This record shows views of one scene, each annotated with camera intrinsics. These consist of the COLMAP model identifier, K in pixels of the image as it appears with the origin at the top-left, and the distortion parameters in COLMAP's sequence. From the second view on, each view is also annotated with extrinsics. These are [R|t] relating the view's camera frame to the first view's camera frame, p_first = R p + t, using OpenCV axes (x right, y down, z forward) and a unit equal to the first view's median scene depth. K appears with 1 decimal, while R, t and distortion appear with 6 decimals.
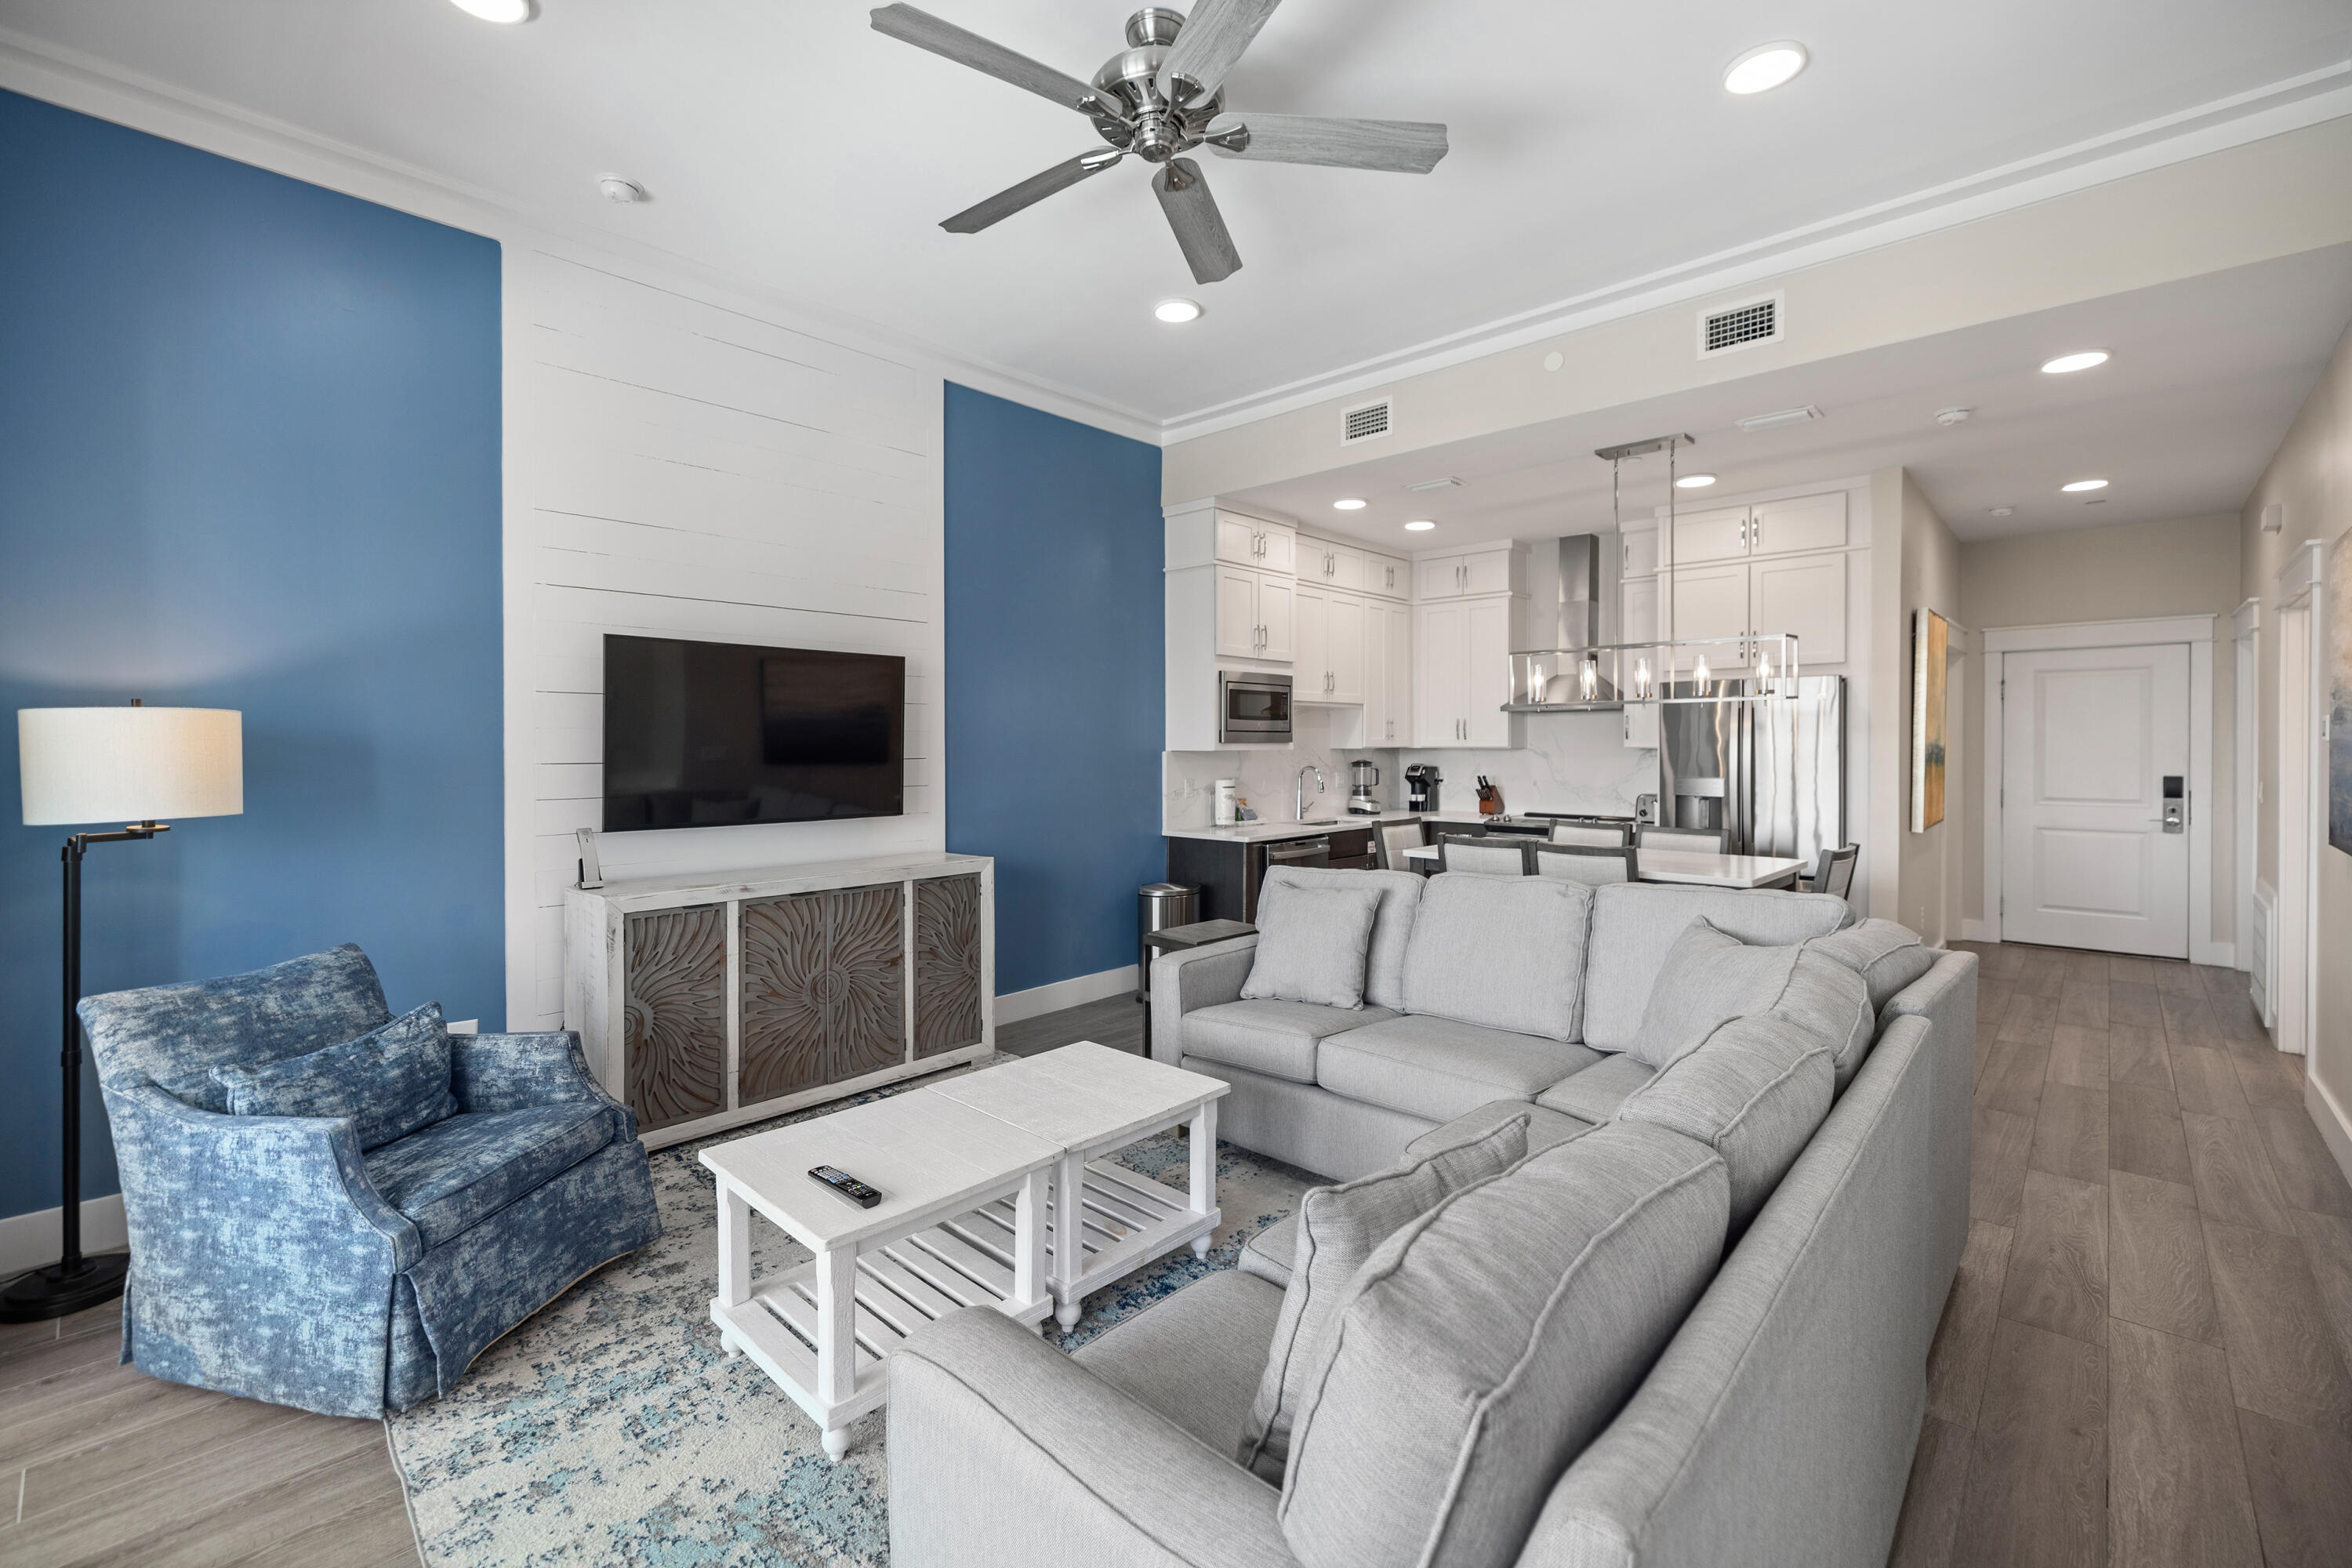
lens RADIAL K [[993.2, 0, 1163.8], [0, 993.2, 748.2], [0, 0, 1]] dist [0.000589, -0.000616]
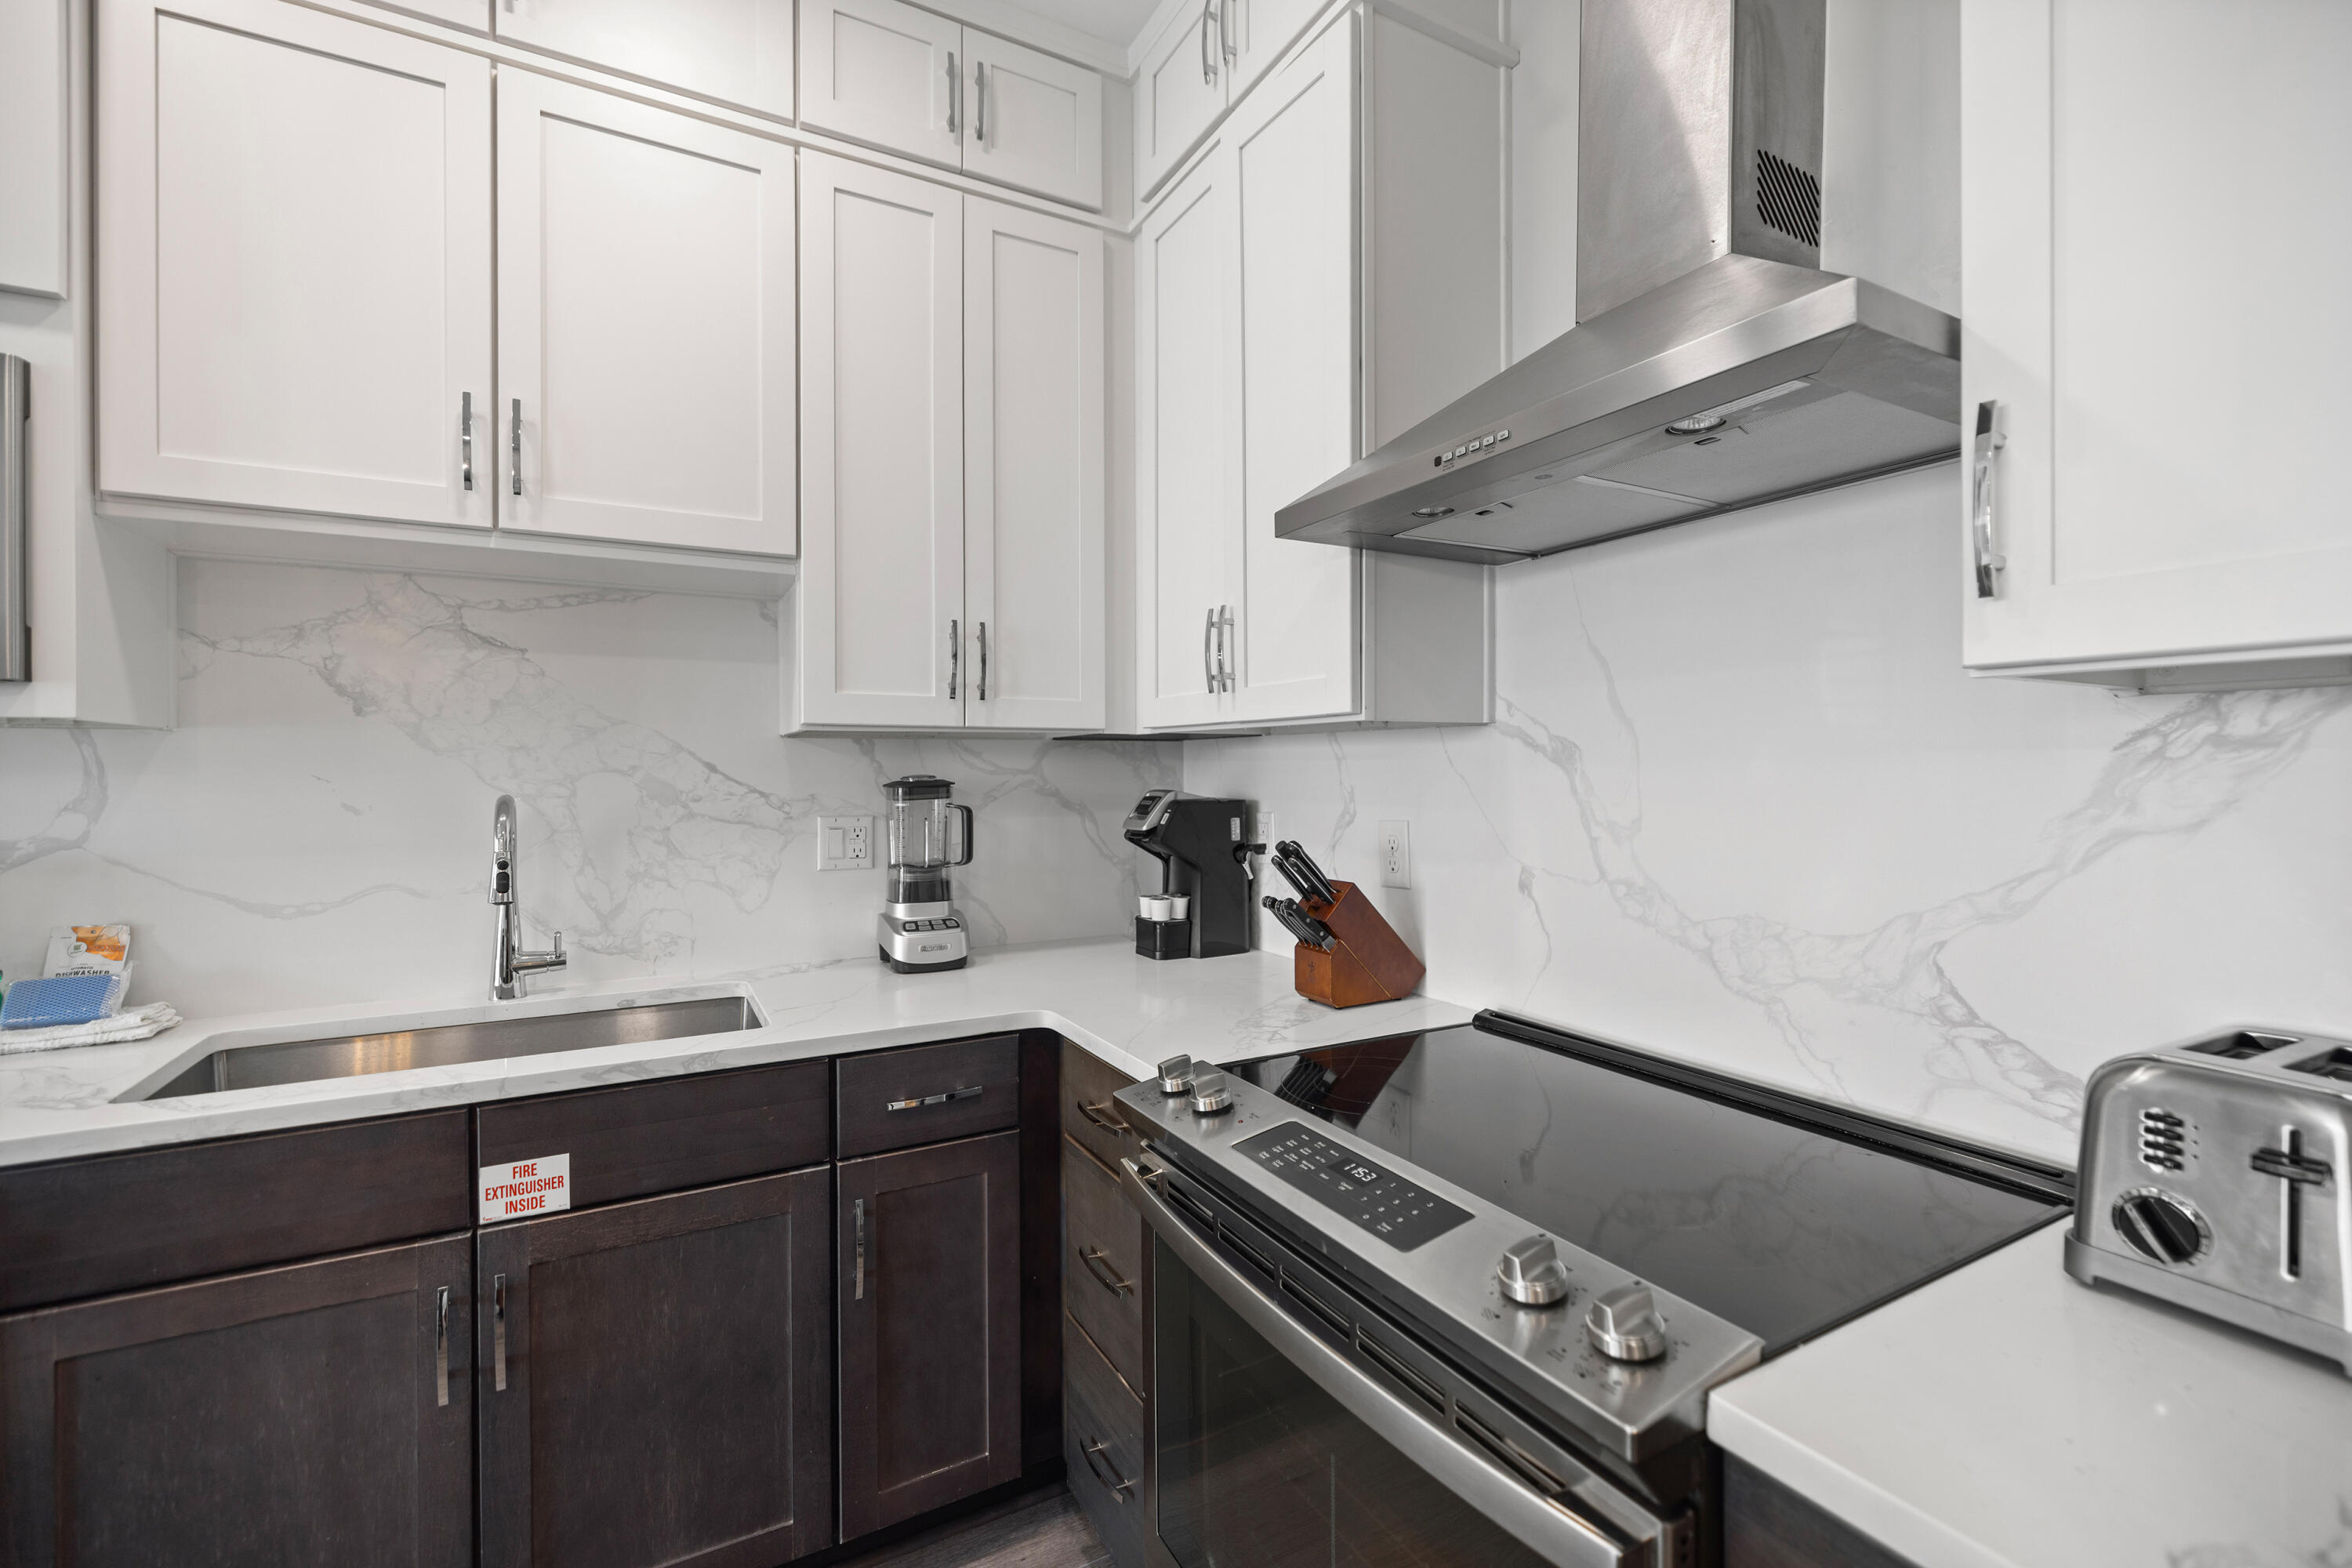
lens RADIAL K [[1012.6, 0, 1138.3], [0, 1012.6, 769.4], [0, 0, 1]] dist [0.000437, -0.000145]
pose [[0.944253, -0.001271, -0.329217, 0.413262], [0.000265, 0.999995, -0.003100, 0.012706], [0.329220, 0.002840, 0.944249, 0.860513]]
